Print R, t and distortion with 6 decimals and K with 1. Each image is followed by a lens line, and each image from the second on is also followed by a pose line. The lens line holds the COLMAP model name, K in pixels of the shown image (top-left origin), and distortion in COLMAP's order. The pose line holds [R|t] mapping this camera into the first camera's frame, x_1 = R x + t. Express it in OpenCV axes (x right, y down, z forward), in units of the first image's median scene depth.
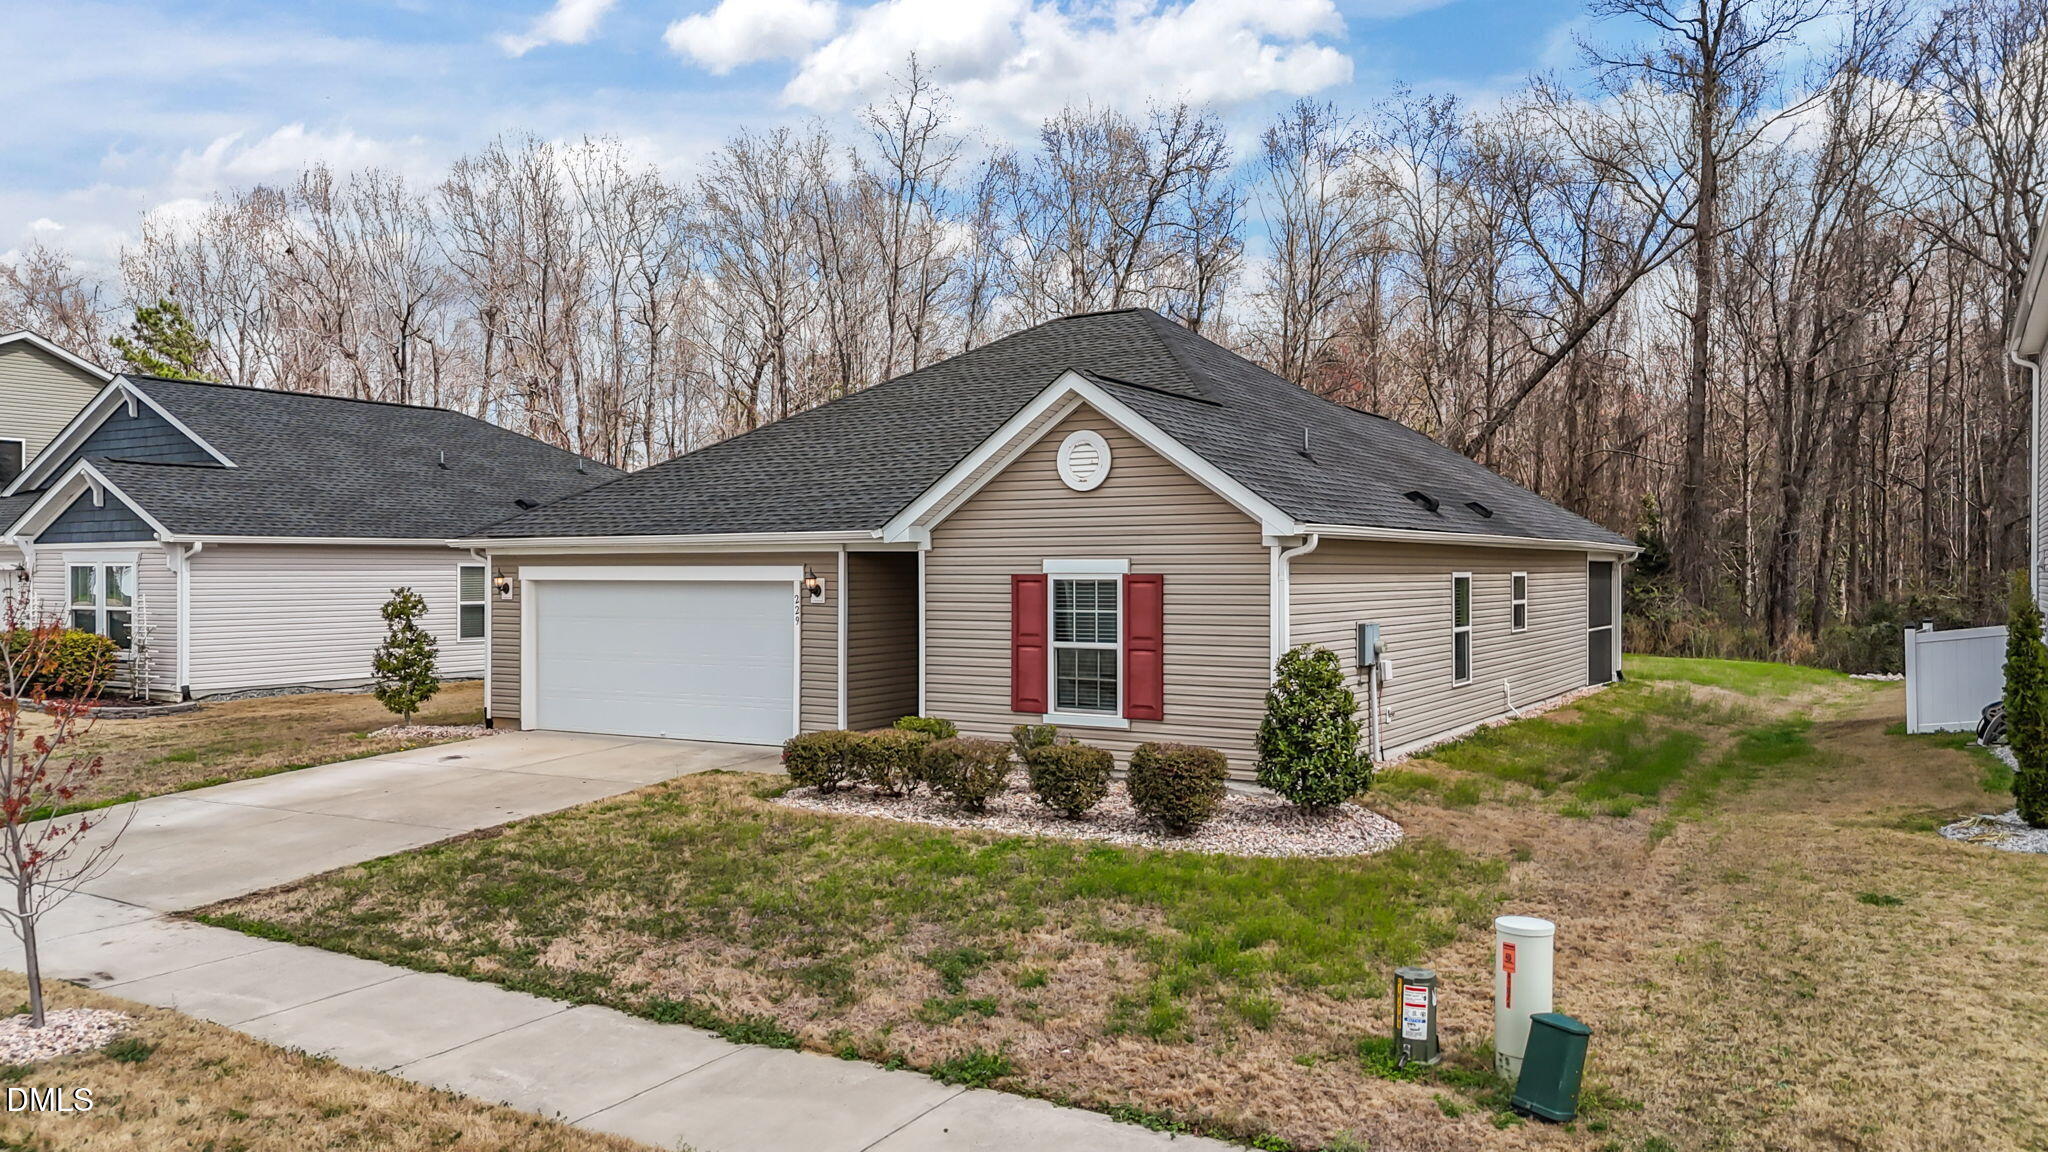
lens RADIAL K [[1510.7, 0, 1031.0], [0, 1510.7, 579.2], [0, 0, 1]] dist [0.053079, -0.036750]
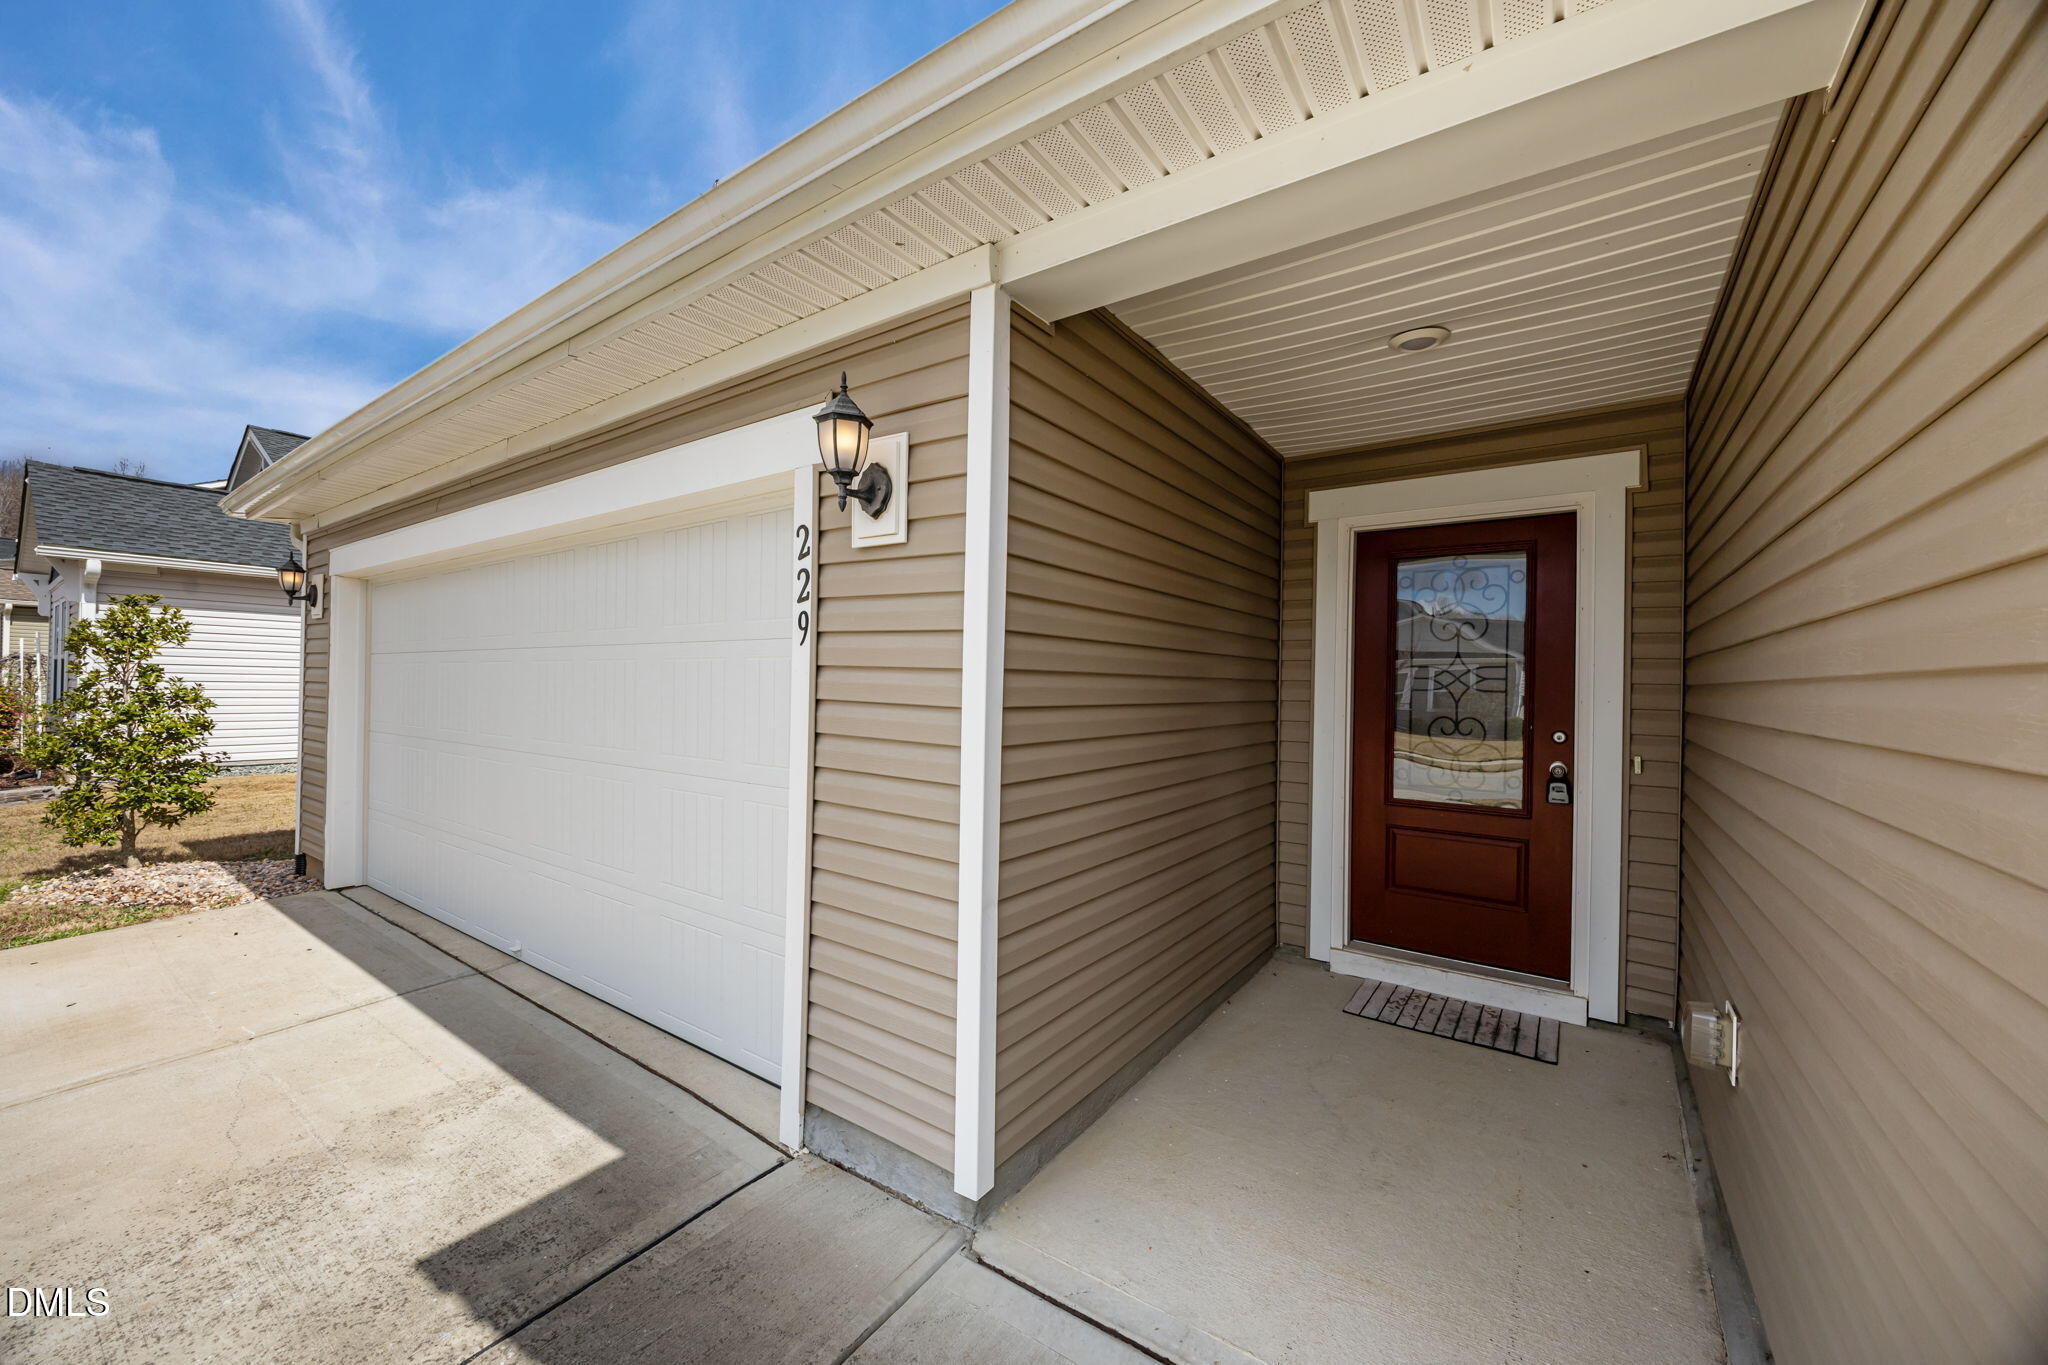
lens RADIAL K [[780.0, 0, 1019.0], [0, 780.0, 689.5], [0, 0, 1]] dist [-0.002547, -0.000511]
pose [[0.996297, 0.020696, -0.083455, -0.125957], [-0.020703, 0.999785, 0.000782, 0.042119], [0.083453, 0.000949, 0.996511, 1.018579]]
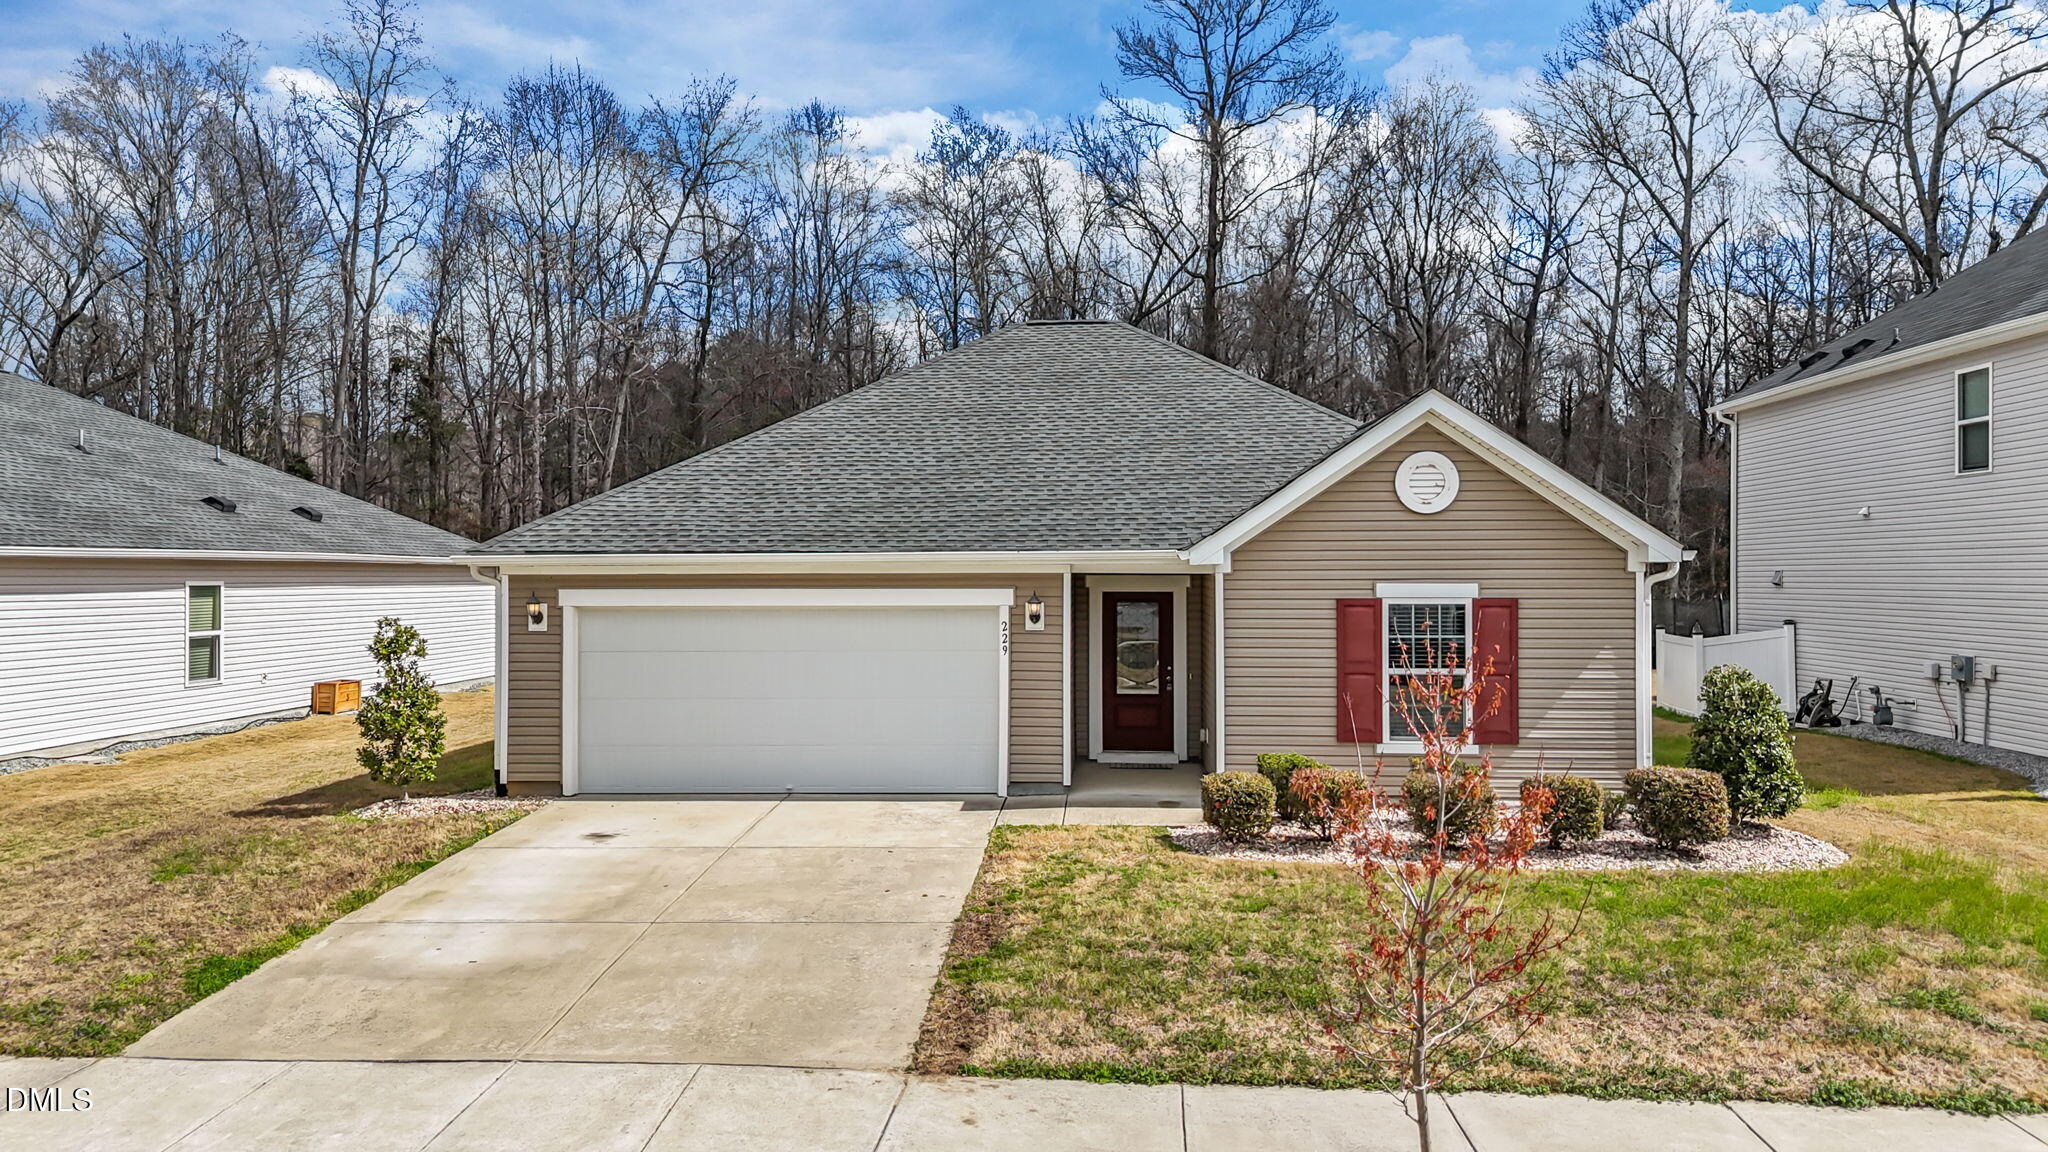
lens RADIAL K [[1510.7, 0, 1025.3], [0, 1510.7, 579.4], [0, 0, 1]] dist [0.053079, -0.036750]
pose [[0.887807, -0.000131, 0.460216, -0.640061], [0.003112, 0.999979, -0.005718, -0.010921], [-0.460206, 0.006509, 0.887788, 0.244209]]
